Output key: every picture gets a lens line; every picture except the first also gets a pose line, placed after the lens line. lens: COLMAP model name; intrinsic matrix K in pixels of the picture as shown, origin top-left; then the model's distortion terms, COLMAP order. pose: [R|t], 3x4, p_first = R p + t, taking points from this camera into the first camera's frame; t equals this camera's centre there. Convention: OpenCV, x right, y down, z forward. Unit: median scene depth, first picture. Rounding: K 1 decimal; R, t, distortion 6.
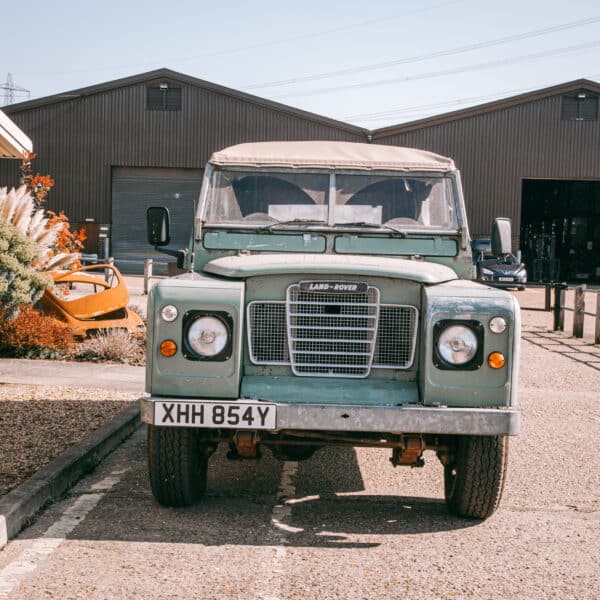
lens RADIAL K [[1047.4, 0, 300.0], [0, 1047.4, 300.0], [0, 0, 1]] dist [0.015939, 0.090064]
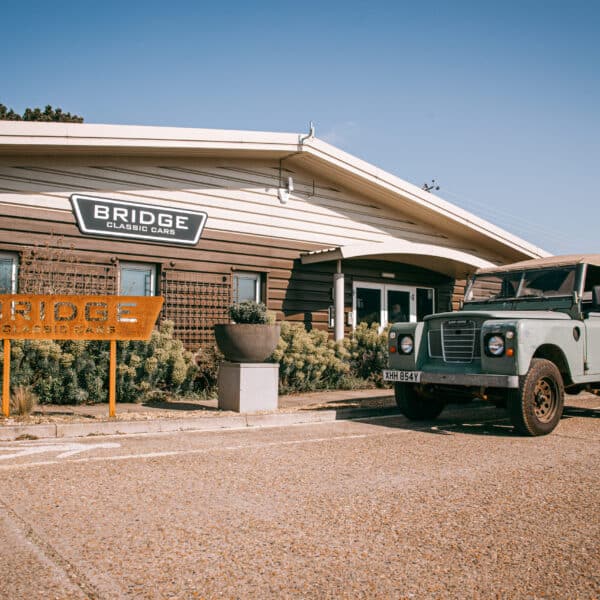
lens RADIAL K [[612.0, 0, 300.0], [0, 612.0, 300.0], [0, 0, 1]] dist [-0.110797, 0.009432]
pose [[0.626290, -0.081310, -0.775338, 0.849617], [-0.024441, 0.992009, -0.123775, 0.112051], [0.779207, 0.096469, 0.619298, -0.063094]]
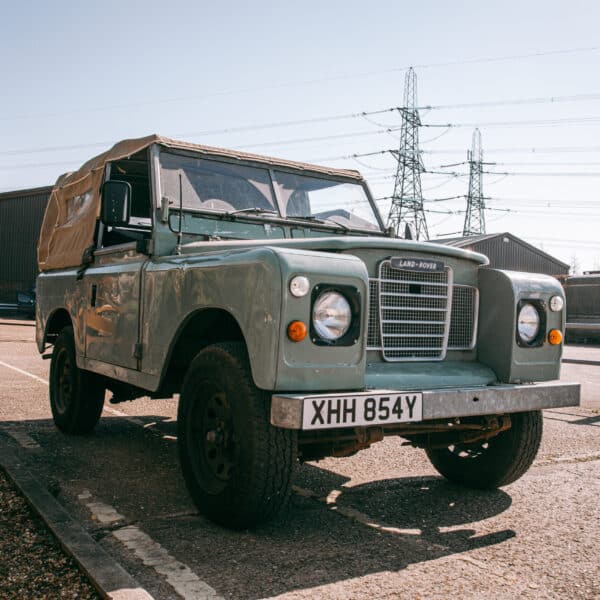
lens RADIAL K [[692.3, 0, 301.5], [0, 692.3, 312.7], [0, 0, 1]] dist [-0.074922, 0.008745]
pose [[0.828338, -0.001237, 0.560228, -0.413083], [0.016422, 0.999621, -0.022073, 0.043753], [-0.559988, 0.027484, 0.828044, 0.564545]]
